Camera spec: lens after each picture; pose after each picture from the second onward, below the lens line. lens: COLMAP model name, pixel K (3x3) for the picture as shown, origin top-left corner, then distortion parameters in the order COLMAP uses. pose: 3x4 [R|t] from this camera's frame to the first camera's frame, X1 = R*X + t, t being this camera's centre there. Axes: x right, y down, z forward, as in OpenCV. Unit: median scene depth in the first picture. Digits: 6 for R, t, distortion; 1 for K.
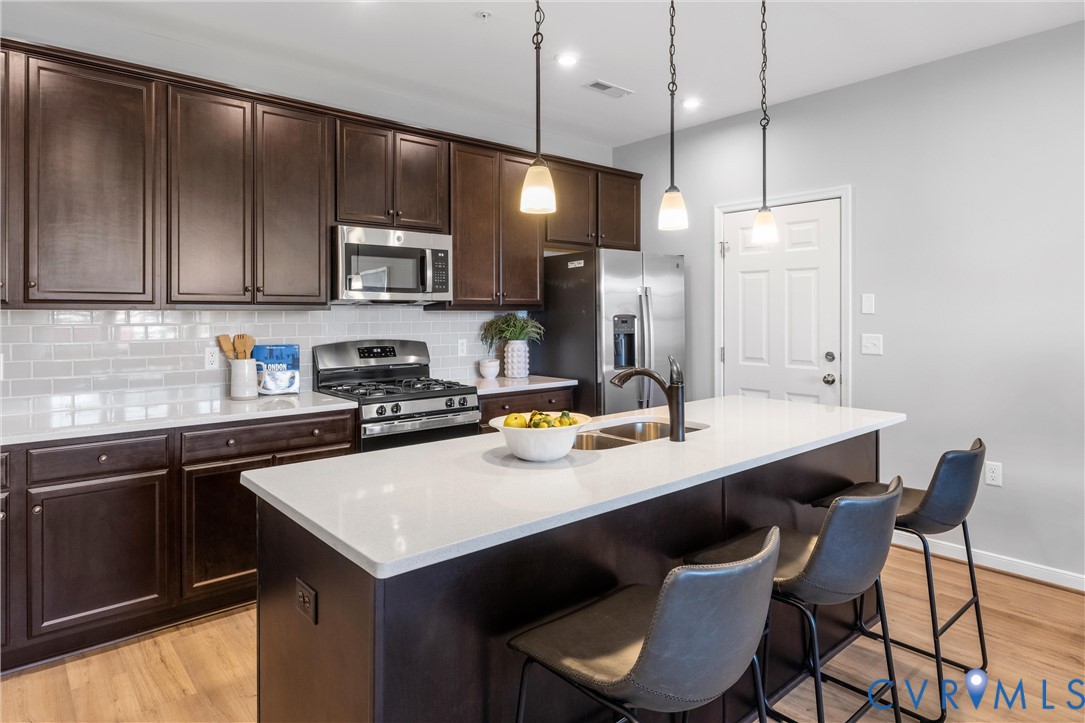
lens RADIAL K [[631.8, 0, 547.3], [0, 631.8, 311.2], [0, 0, 1]] dist [0.016048, 0.000055]
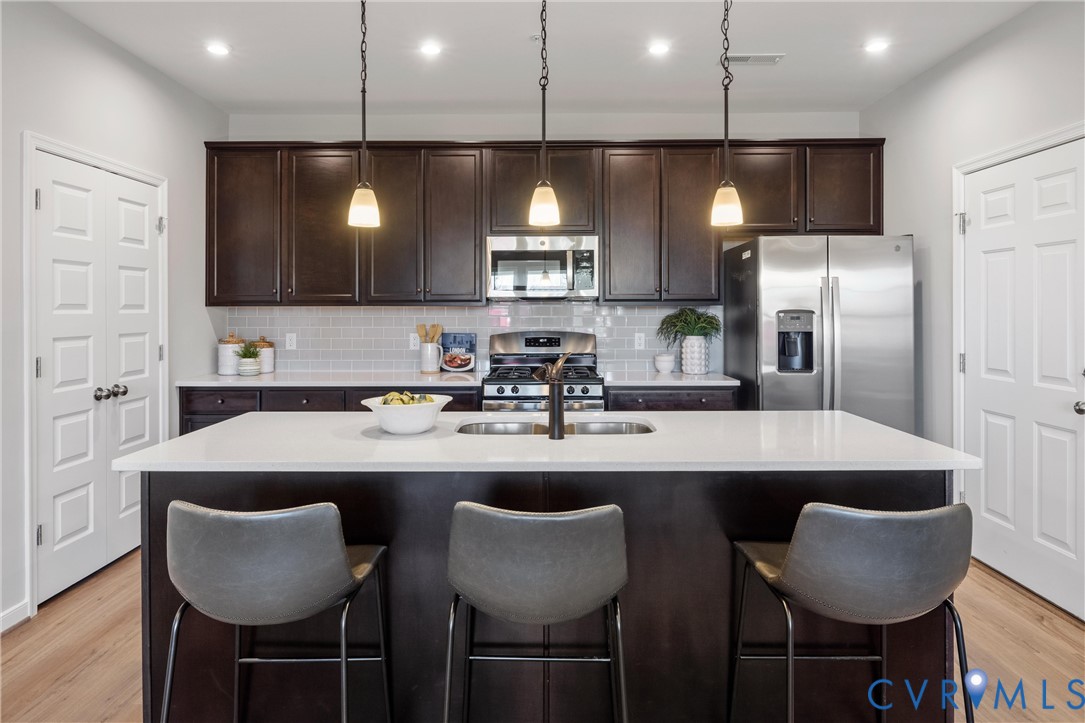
lens RADIAL K [[614.6, 0, 541.4], [0, 614.6, 307.3], [0, 0, 1]] dist [-0.004483, -0.000824]
pose [[0.752631, -0.001450, -0.658441, 0.467085], [0.003395, 0.999993, 0.001679, -0.000683], [0.658434, -0.003499, 0.752630, 0.151802]]
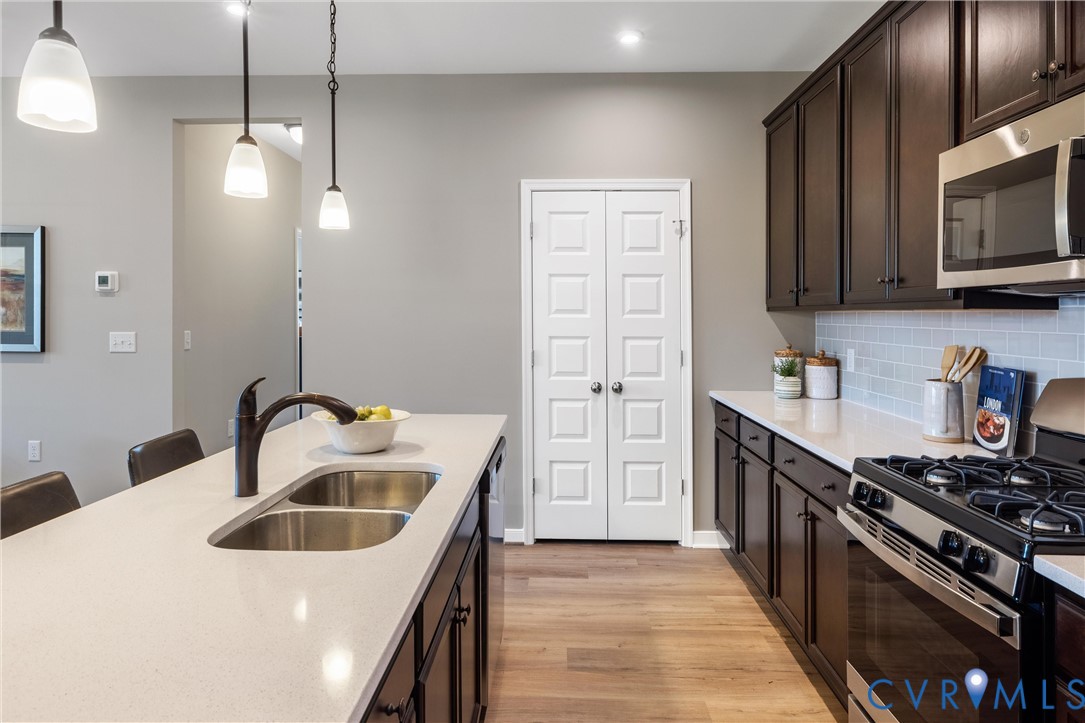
lens RADIAL K [[691.2, 0, 575.5], [0, 691.2, 316.8], [0, 0, 1]] dist [0.006345, 0.004284]
pose [[-0.681938, 0.000011, -0.731410, 0.290093], [-0.001472, 0.999998, 0.001388, 0.004324], [0.731408, 0.002024, -0.681937, 1.031518]]
